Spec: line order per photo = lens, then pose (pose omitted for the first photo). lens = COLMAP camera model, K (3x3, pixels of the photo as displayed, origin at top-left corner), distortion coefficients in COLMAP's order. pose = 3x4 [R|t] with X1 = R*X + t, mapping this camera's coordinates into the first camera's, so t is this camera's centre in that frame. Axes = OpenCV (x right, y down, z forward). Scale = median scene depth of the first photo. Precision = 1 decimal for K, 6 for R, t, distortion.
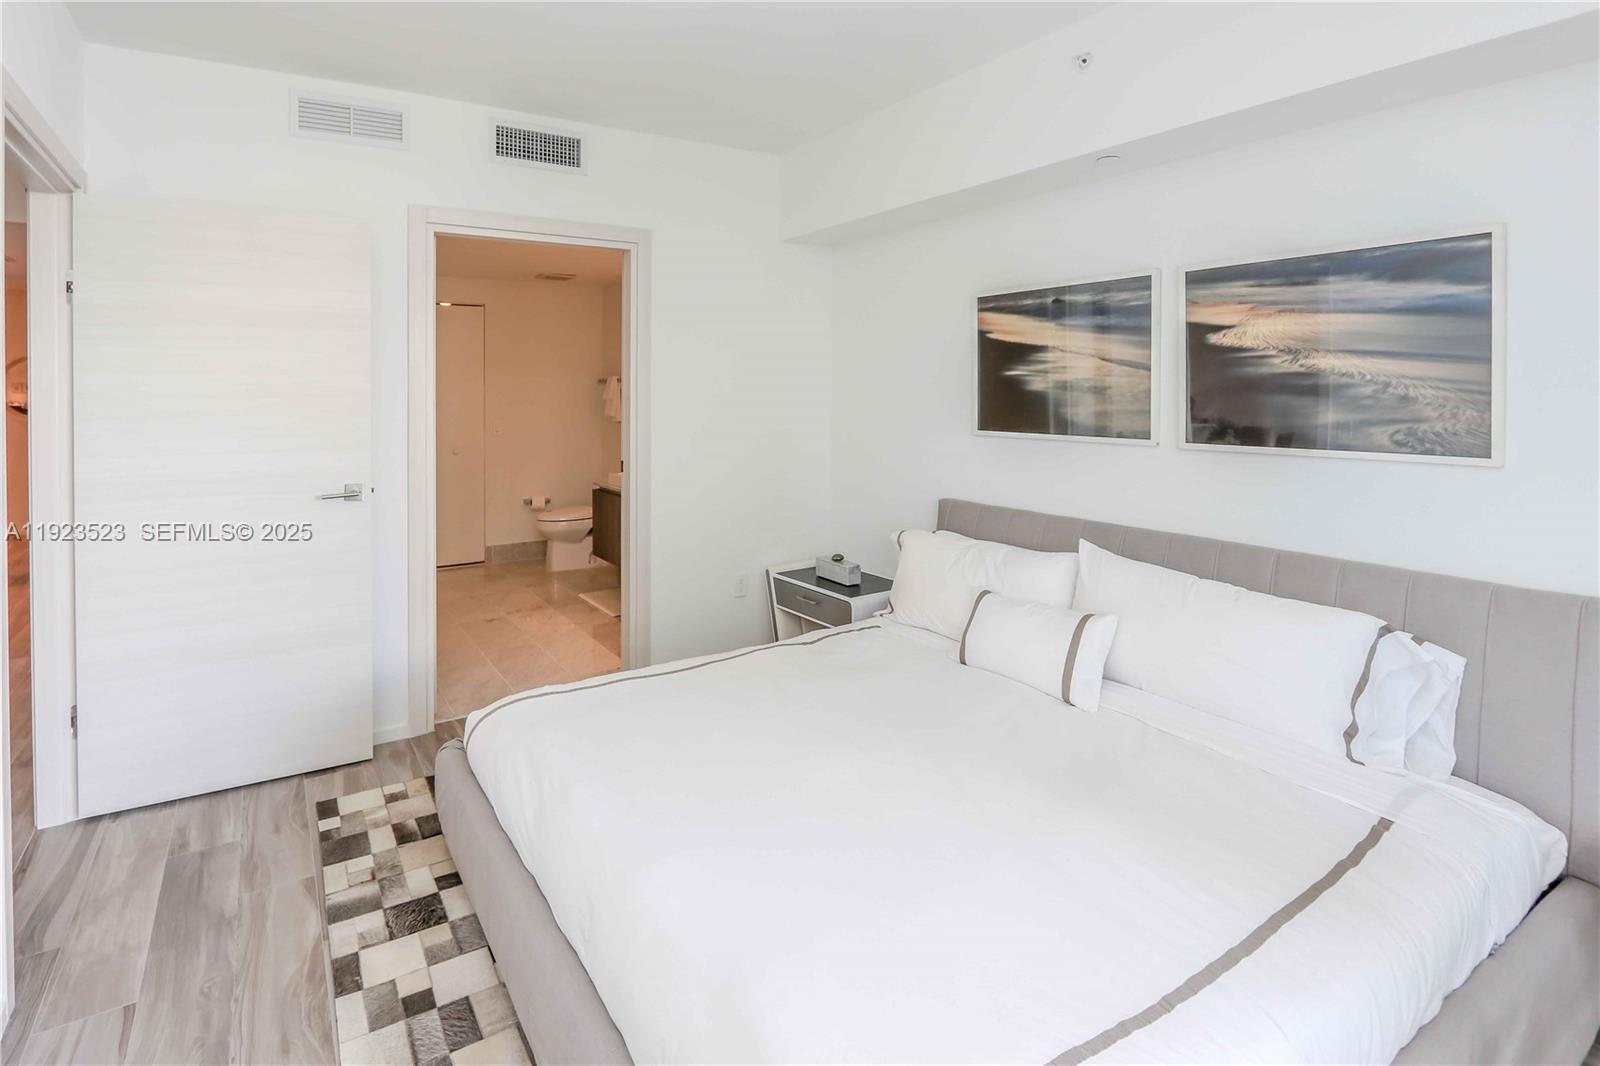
lens RADIAL K [[783.6, 0, 702.3], [0, 783.6, 429.3], [0, 0, 1]] dist [-0.002855, -0.000120]
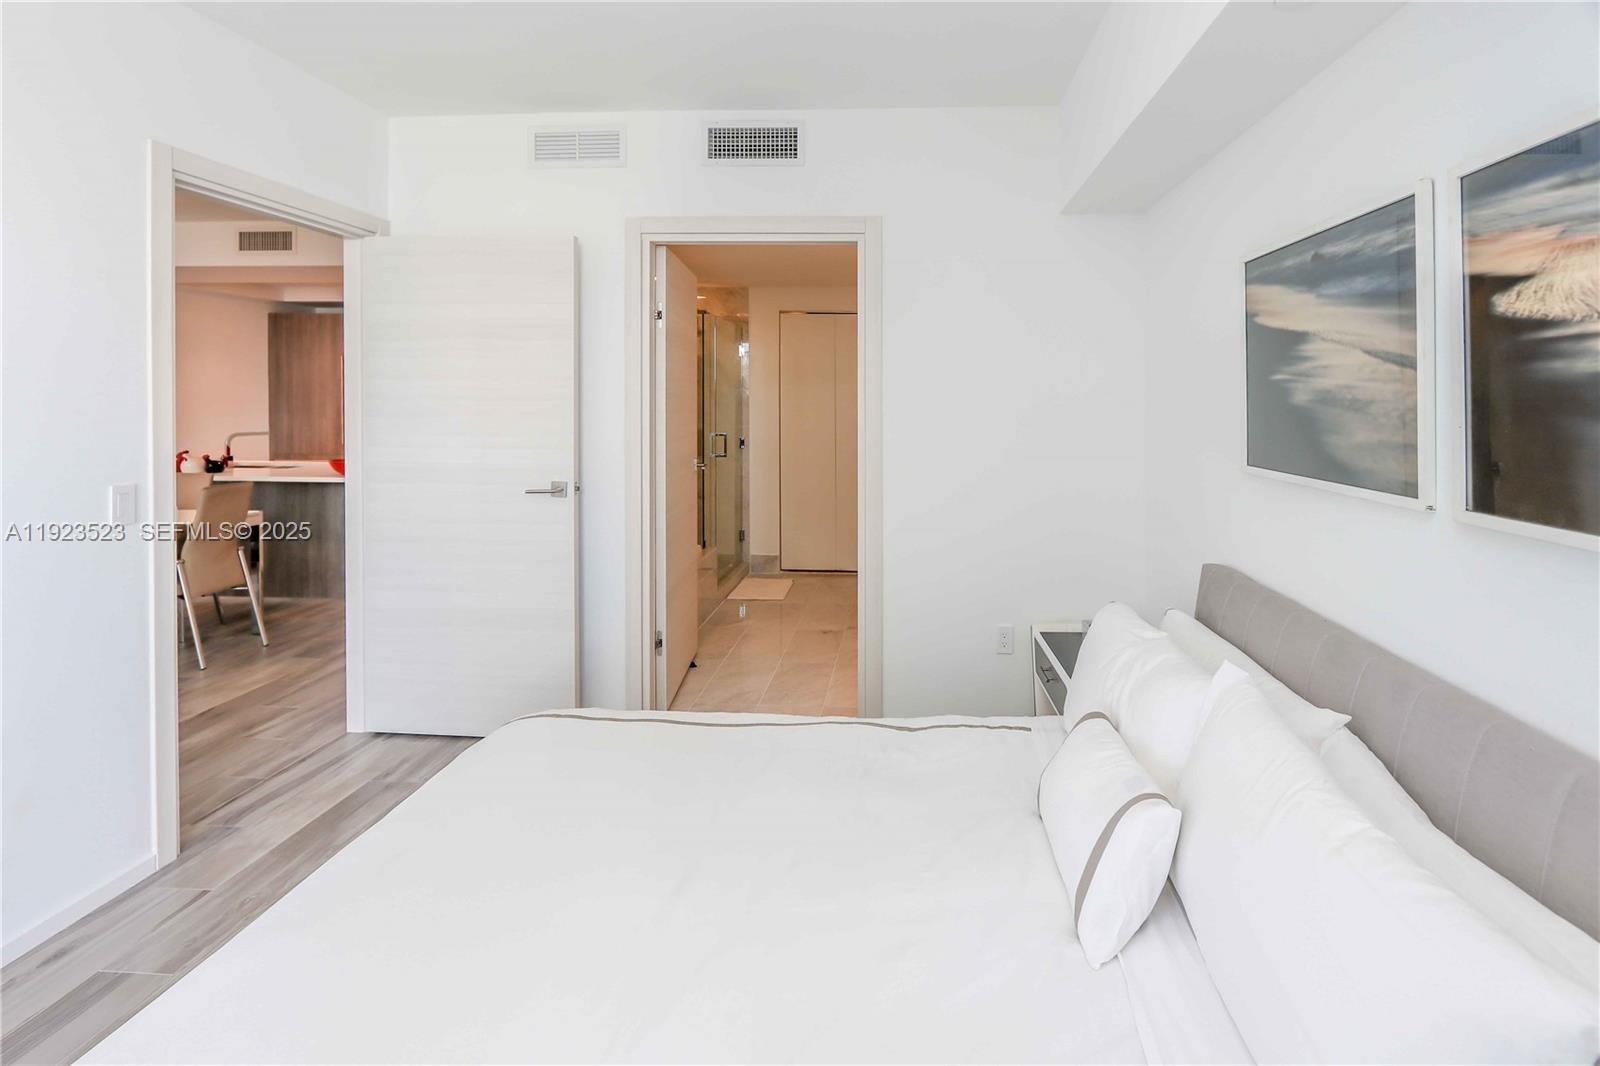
lens RADIAL K [[789.6, 0, 860.8], [0, 789.6, 423.6], [0, 0, 1]] dist [0.000853, 0.000423]
pose [[0.841329, 0.028672, -0.539763, 0.527685], [-0.040329, 0.999139, -0.009787, -0.017151], [0.539017, 0.030002, 0.841760, 0.328452]]
